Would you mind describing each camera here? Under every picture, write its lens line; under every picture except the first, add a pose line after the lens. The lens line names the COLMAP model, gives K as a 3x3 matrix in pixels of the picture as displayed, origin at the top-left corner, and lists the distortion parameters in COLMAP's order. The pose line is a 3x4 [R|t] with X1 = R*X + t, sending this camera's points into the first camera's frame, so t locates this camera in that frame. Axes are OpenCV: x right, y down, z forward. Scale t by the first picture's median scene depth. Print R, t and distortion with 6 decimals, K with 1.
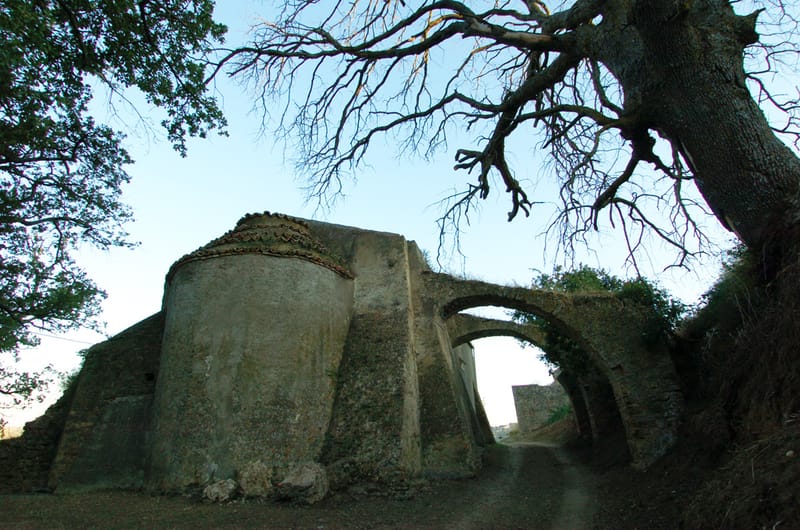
lens RADIAL K [[411.7, 0, 400.0], [0, 411.7, 265.0], [0, 0, 1]] dist [0.003095, -0.000830]
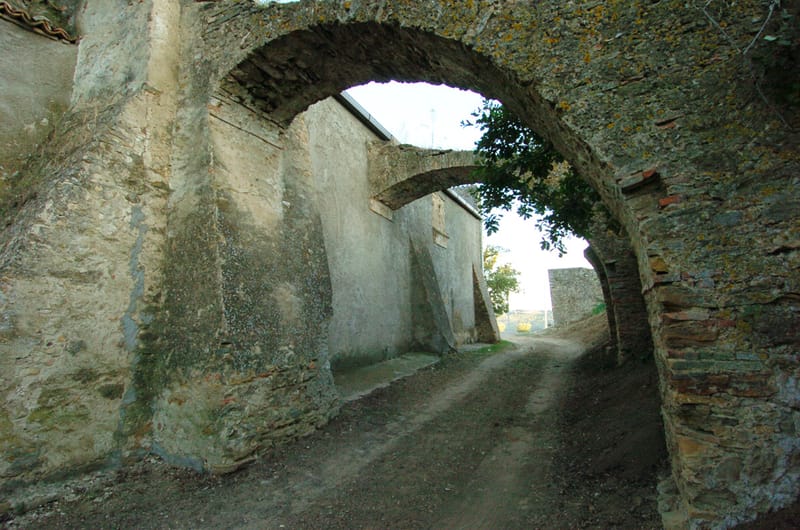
lens RADIAL K [[411.7, 0, 400.0], [0, 411.7, 265.0], [0, 0, 1]] dist [0.003095, -0.000830]
pose [[0.986620, -0.006587, -0.162906, 0.380263], [0.049385, 0.964318, 0.260099, 0.205176], [0.155380, -0.264664, 0.951741, 0.646709]]
